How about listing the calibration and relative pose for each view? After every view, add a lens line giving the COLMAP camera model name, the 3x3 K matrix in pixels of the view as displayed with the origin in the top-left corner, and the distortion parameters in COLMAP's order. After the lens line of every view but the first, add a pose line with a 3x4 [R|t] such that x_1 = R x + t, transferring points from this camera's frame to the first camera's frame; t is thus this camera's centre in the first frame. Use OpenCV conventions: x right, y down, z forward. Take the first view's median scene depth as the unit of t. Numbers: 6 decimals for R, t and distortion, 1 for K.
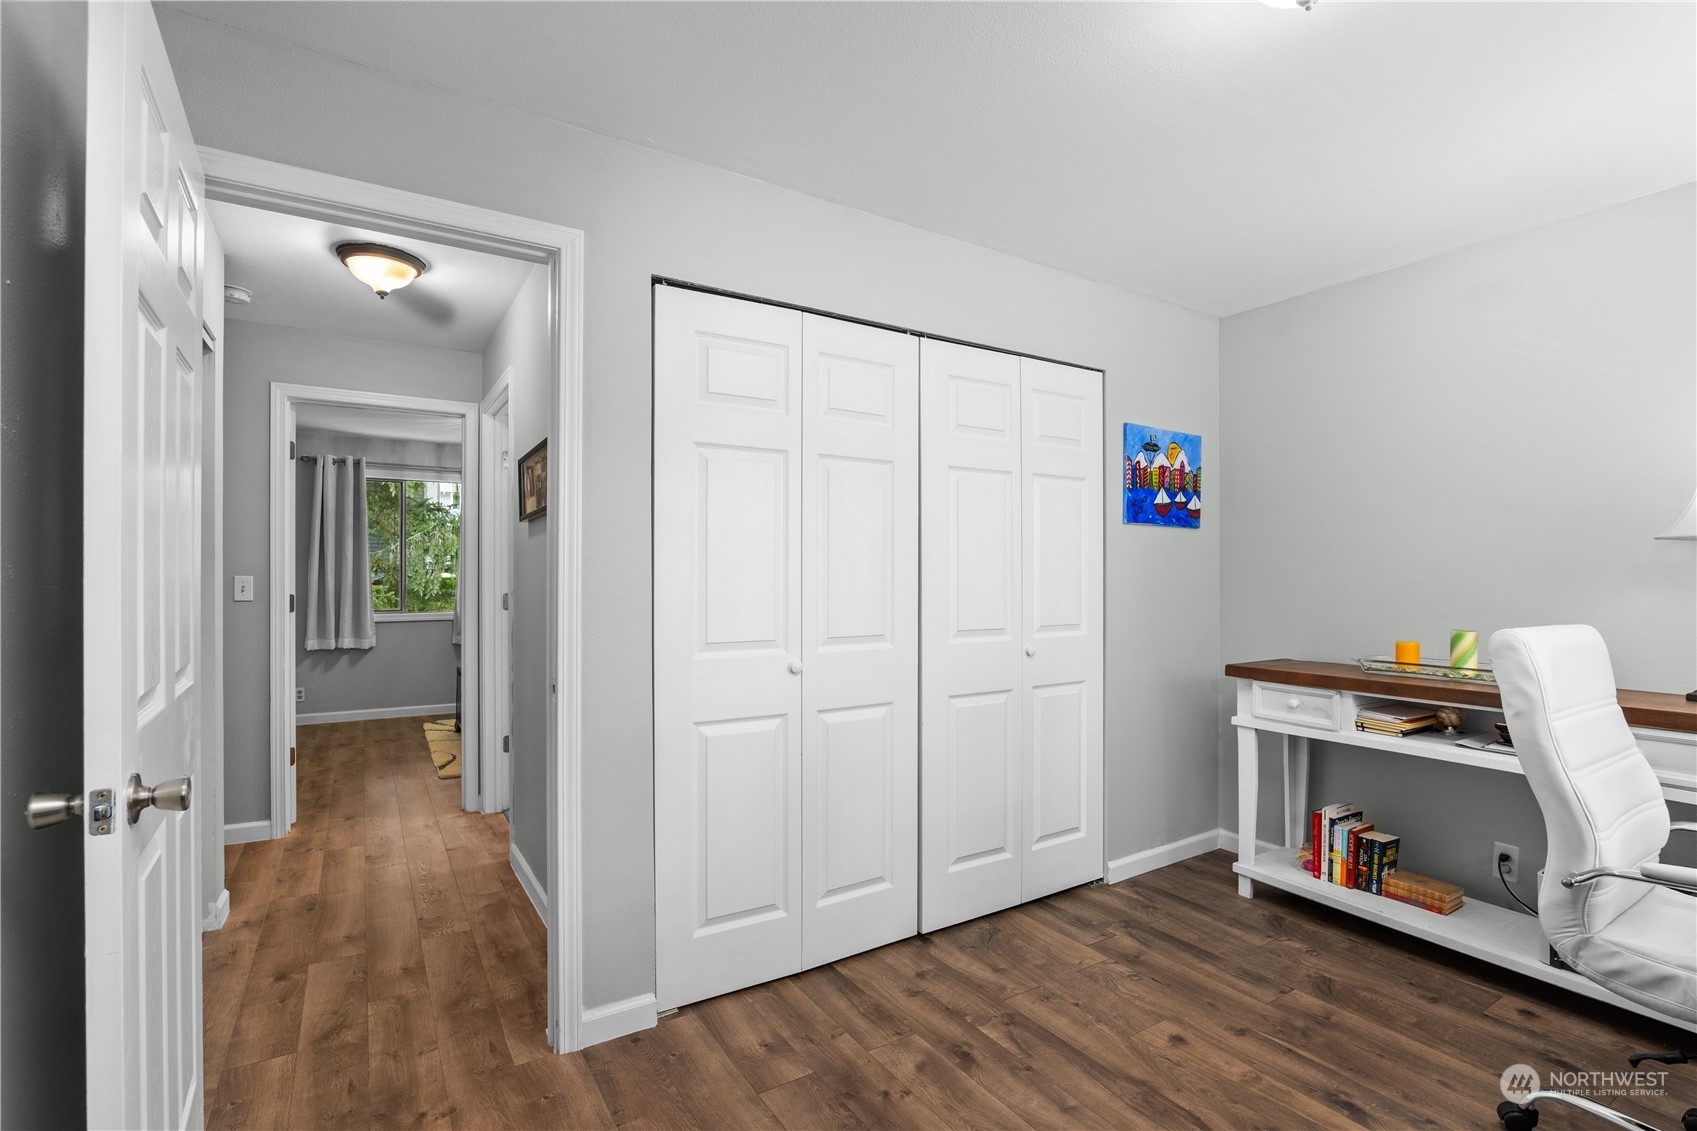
lens RADIAL K [[788.2, 0, 853.7], [0, 788.2, 575.0], [0, 0, 1]] dist [-0.007926, -0.000809]
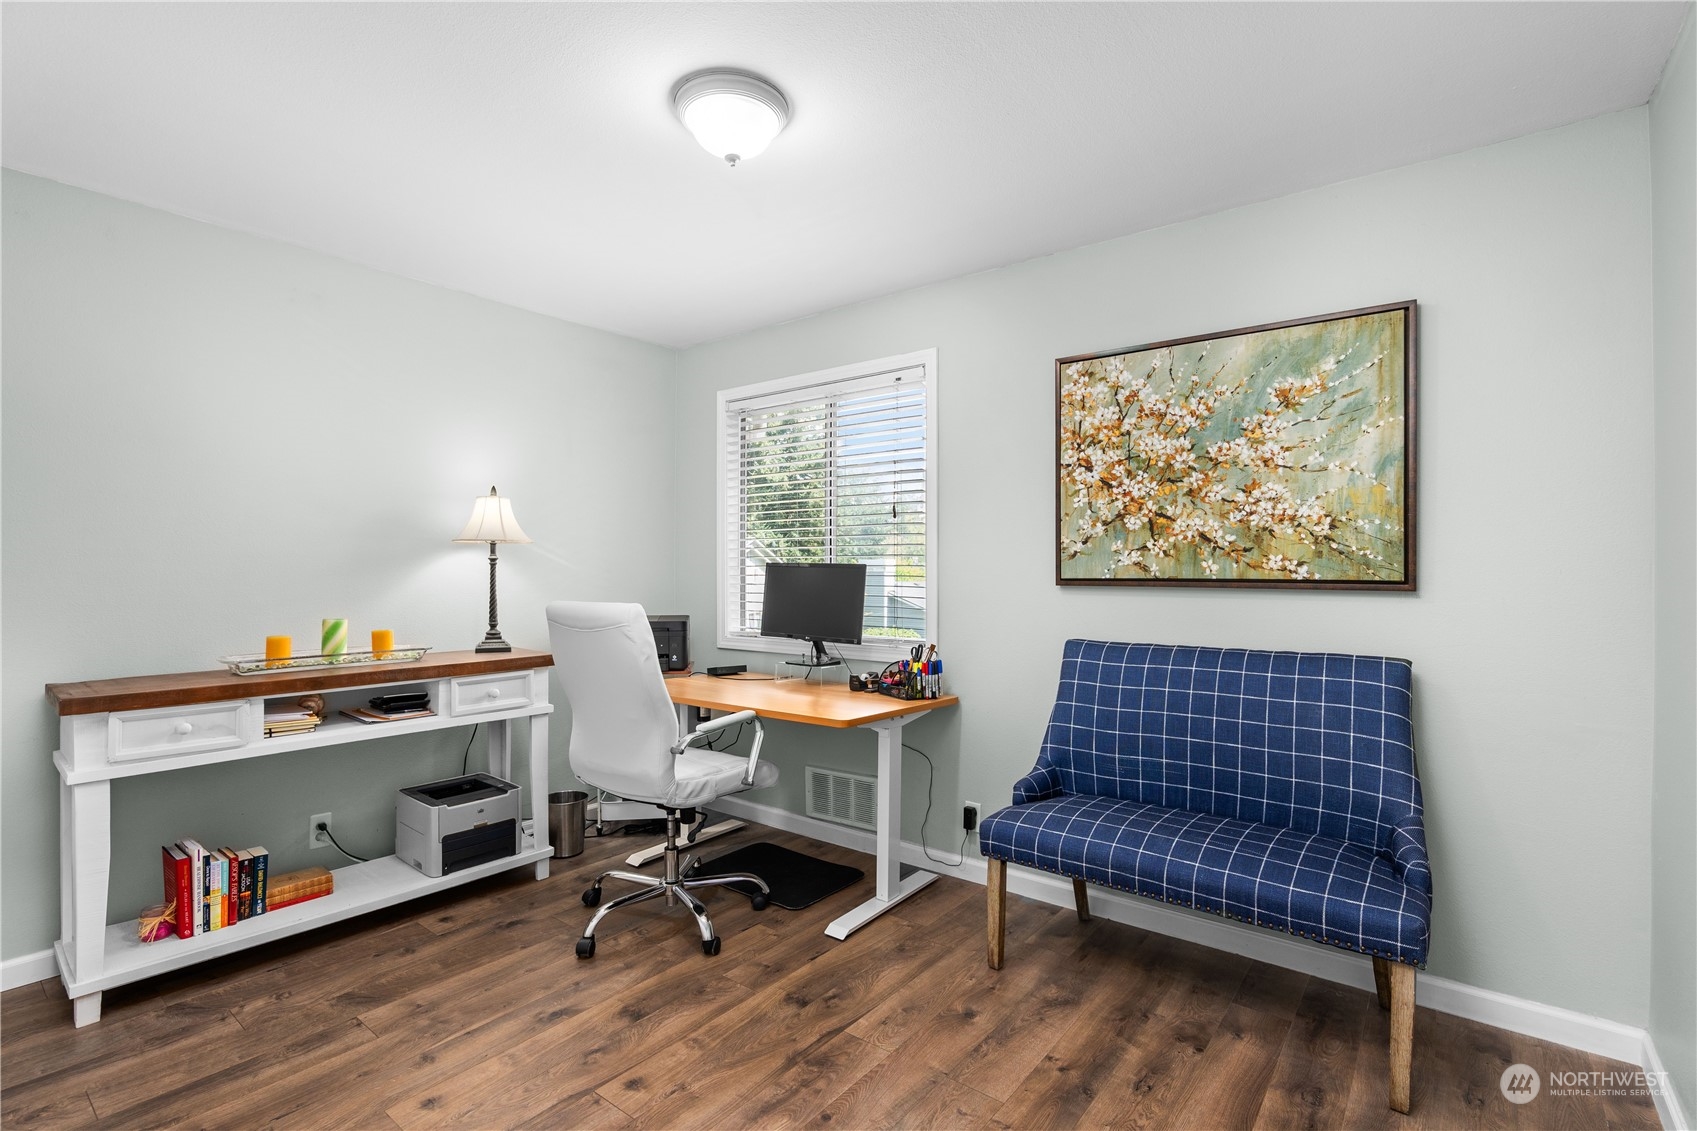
lens RADIAL K [[788.2, 0, 853.0], [0, 788.2, 566.9], [0, 0, 1]] dist [-0.007926, -0.000809]
pose [[-0.338990, -0.002195, 0.940787, -0.438147], [-0.005983, 0.999982, 0.000178, -0.004248], [-0.940771, -0.005569, -0.338998, 0.669072]]
